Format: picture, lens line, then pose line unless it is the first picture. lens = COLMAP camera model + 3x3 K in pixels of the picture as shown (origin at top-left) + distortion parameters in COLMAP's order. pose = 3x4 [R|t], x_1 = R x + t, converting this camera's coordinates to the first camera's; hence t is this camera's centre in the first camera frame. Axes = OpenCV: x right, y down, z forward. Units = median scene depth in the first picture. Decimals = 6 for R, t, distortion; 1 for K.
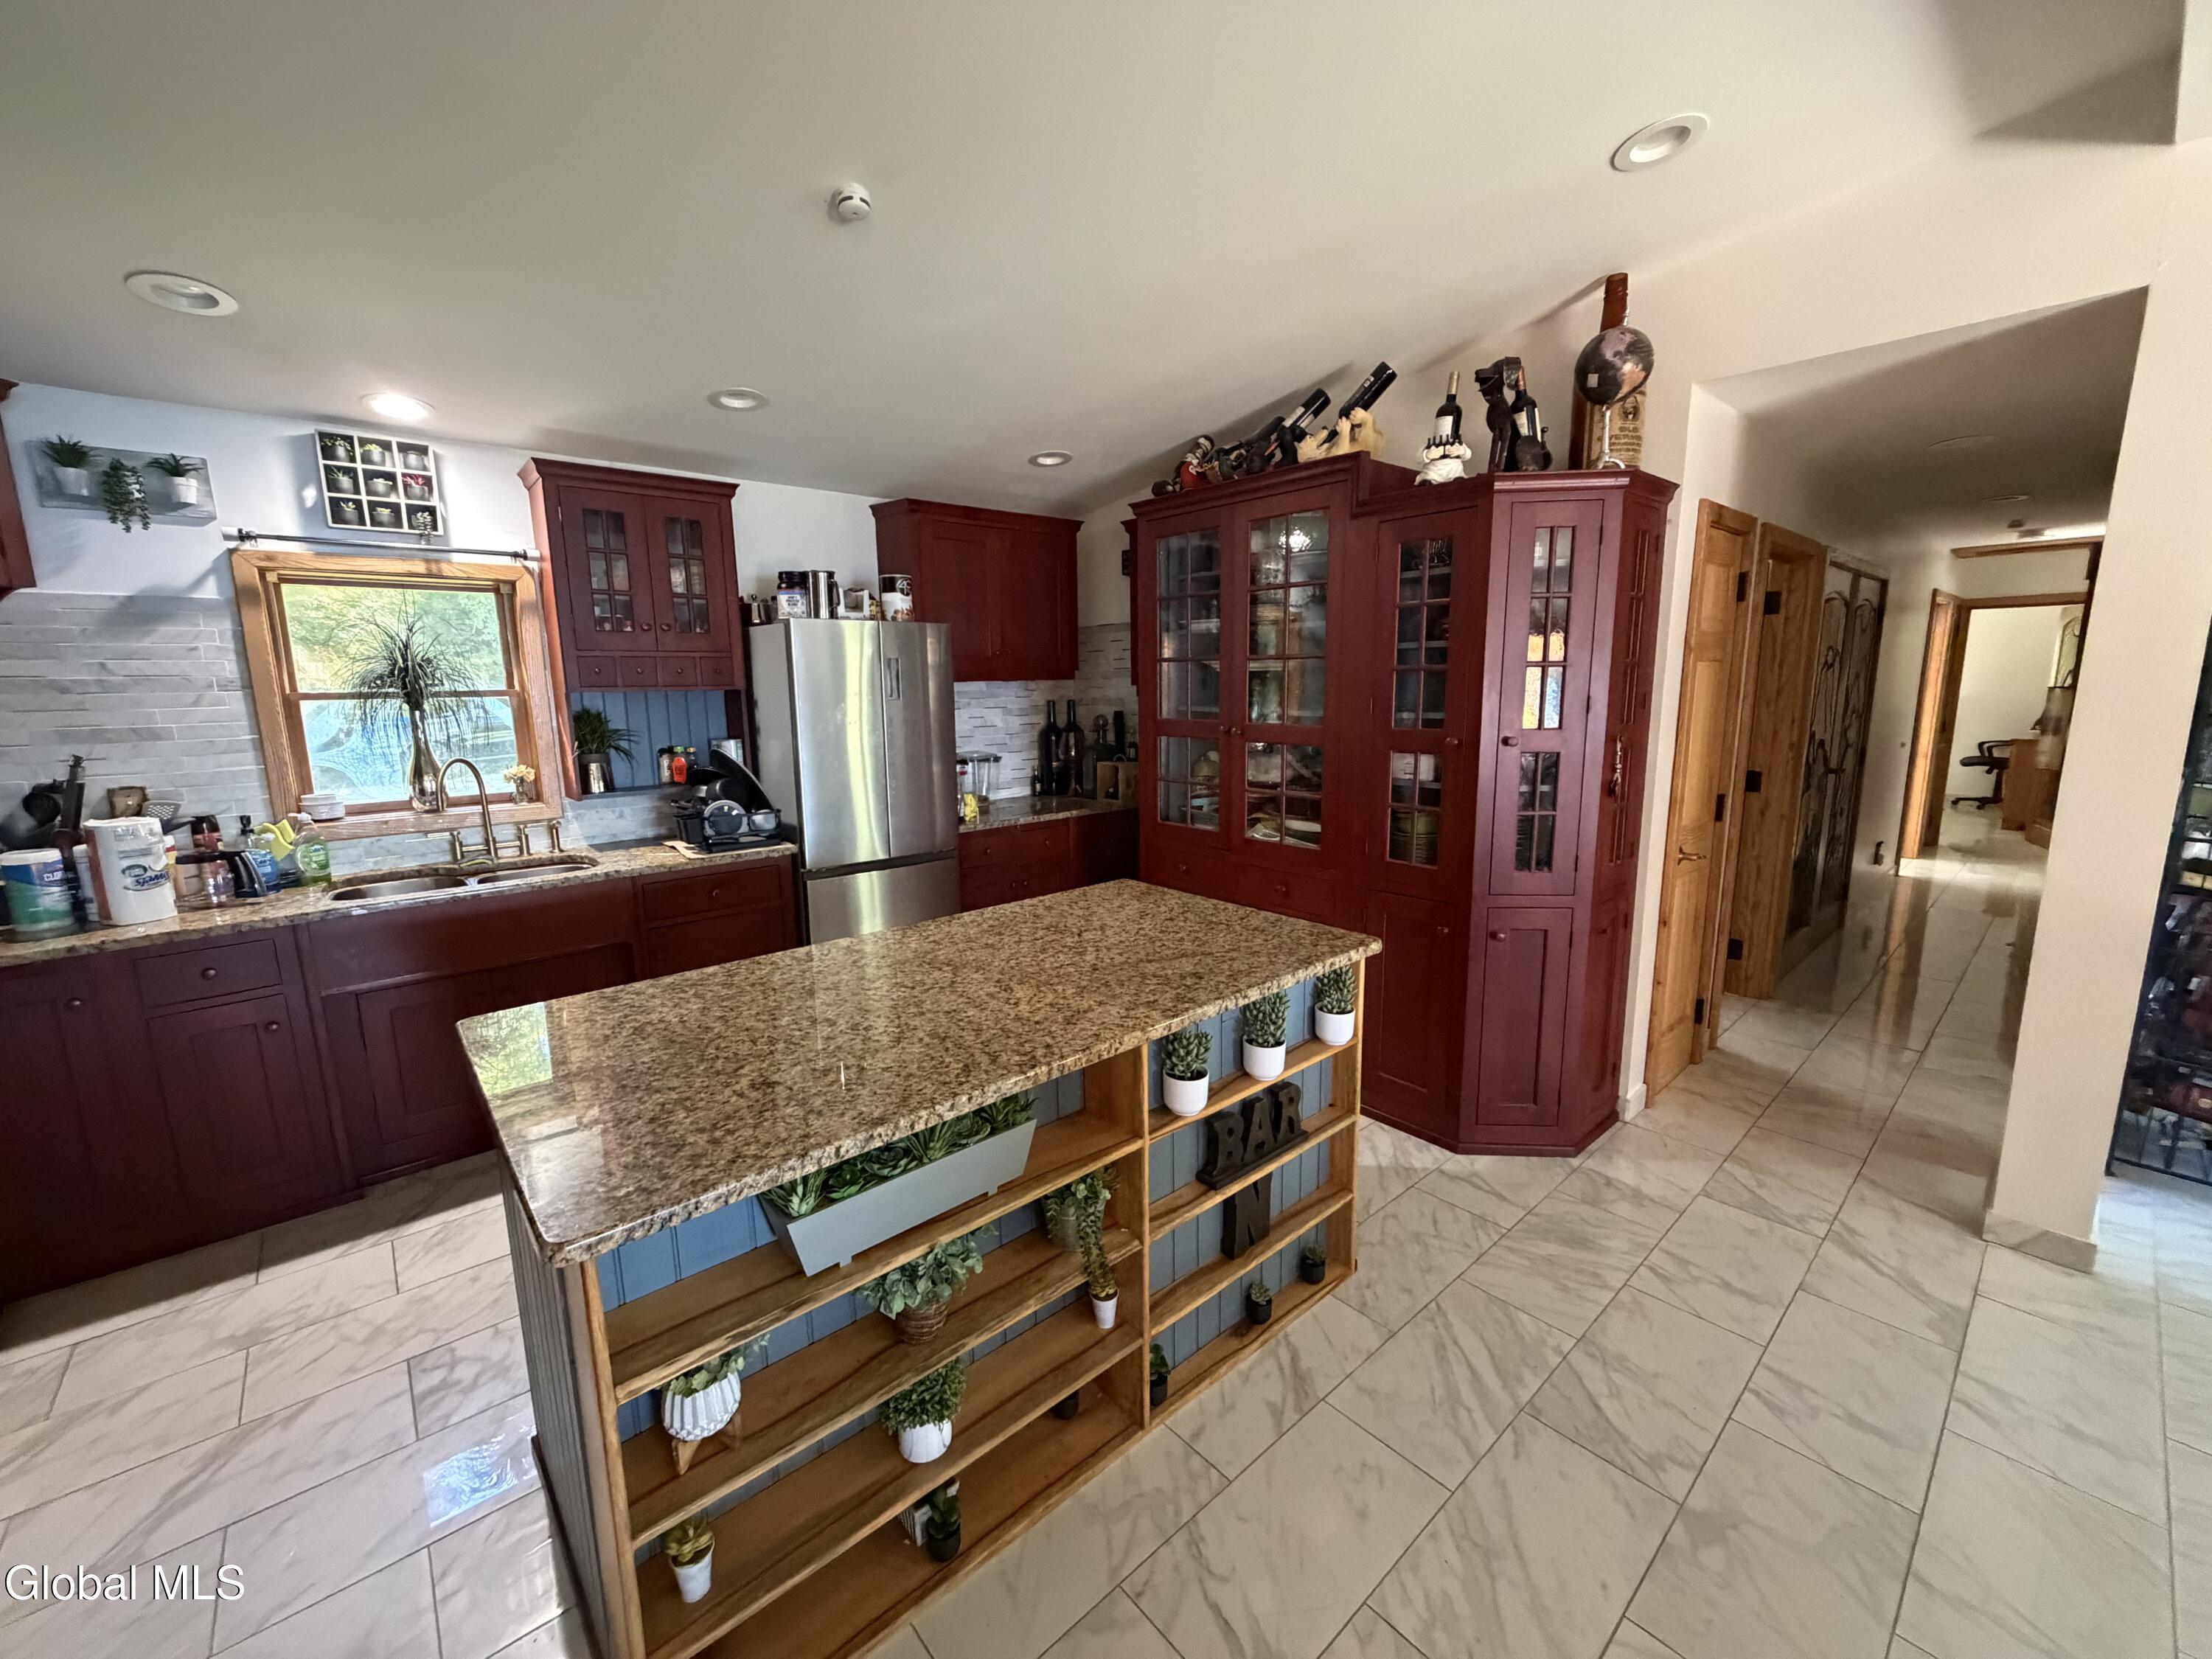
lens RADIAL K [[878.4, 0, 1106.0], [0, 878.4, 829.5], [0, 0, 1]] dist [-0.000308, -0.000445]
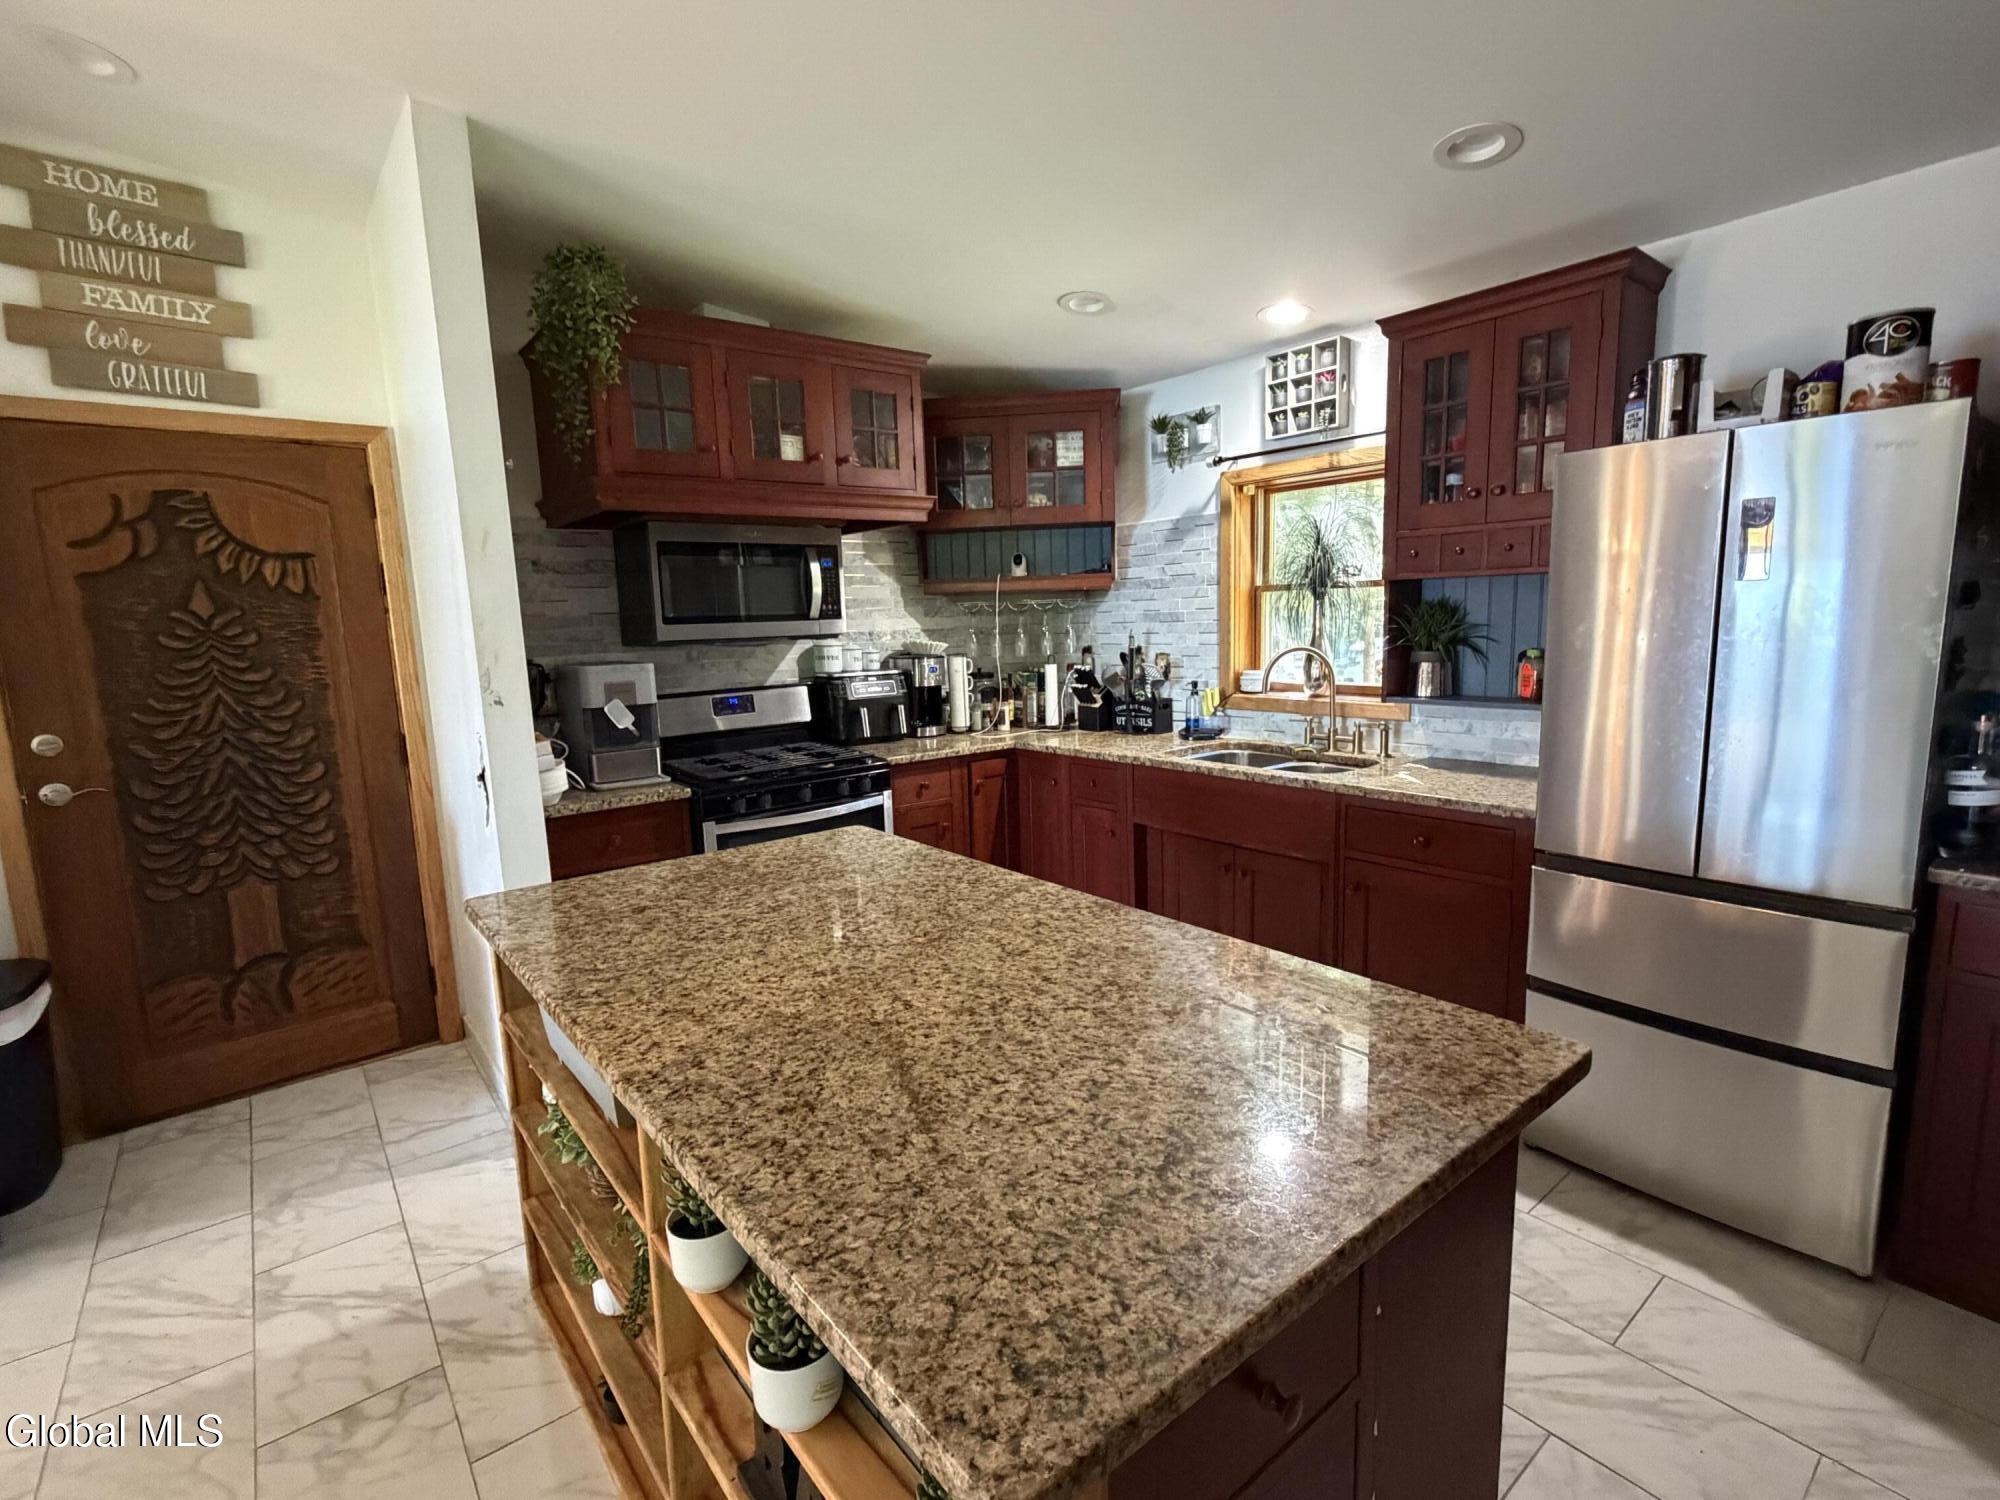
lens RADIAL K [[942.8, 0, 1007.5], [0, 942.8, 759.7], [0, 0, 1]] dist [-0.017335, 0.004751]
pose [[-0.044576, 0.166930, -0.984961, 0.403206], [-0.135152, 0.975869, 0.171506, -0.097758], [0.989822, 0.140764, -0.020940, 0.725588]]
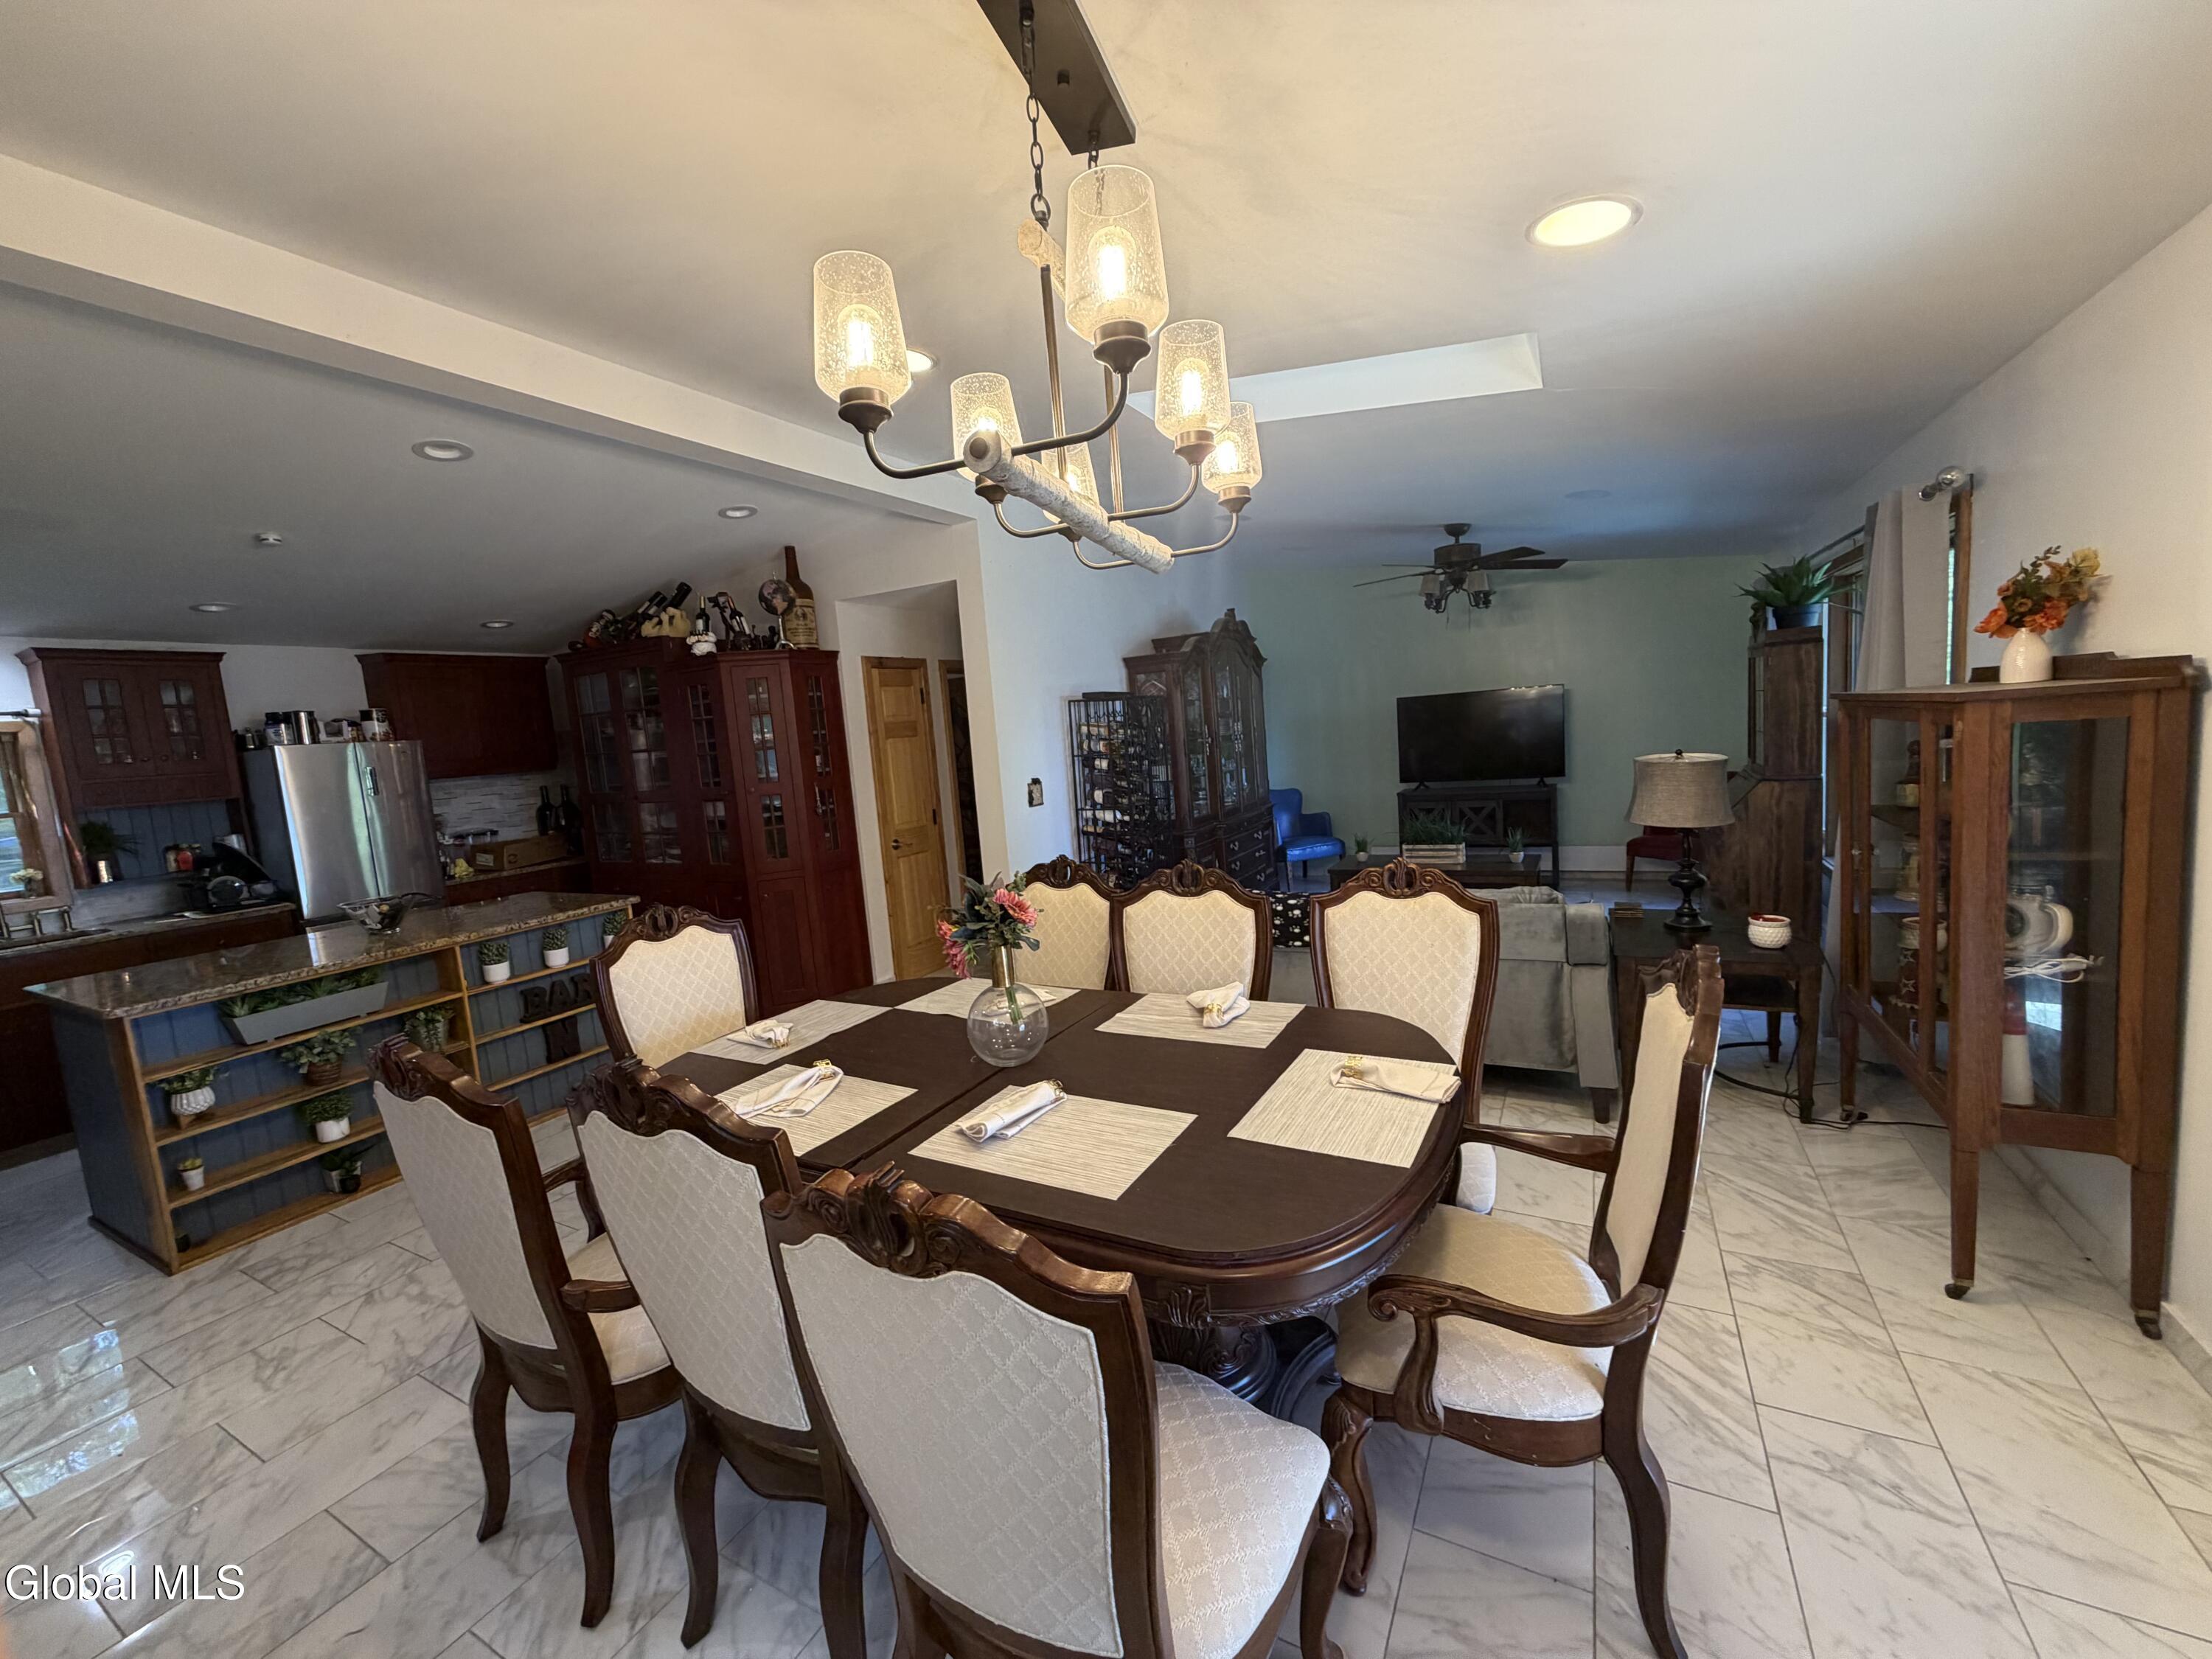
lens RADIAL K [[878.4, 0, 1106.0], [0, 878.4, 829.5], [0, 0, 1]] dist [-0.000308, -0.000445]
pose [[0.937916, -0.096134, 0.333275, 0.483728], [0.119264, 0.991623, -0.049601, 0.146889], [-0.325715, 0.086270, 0.941524, -0.895466]]
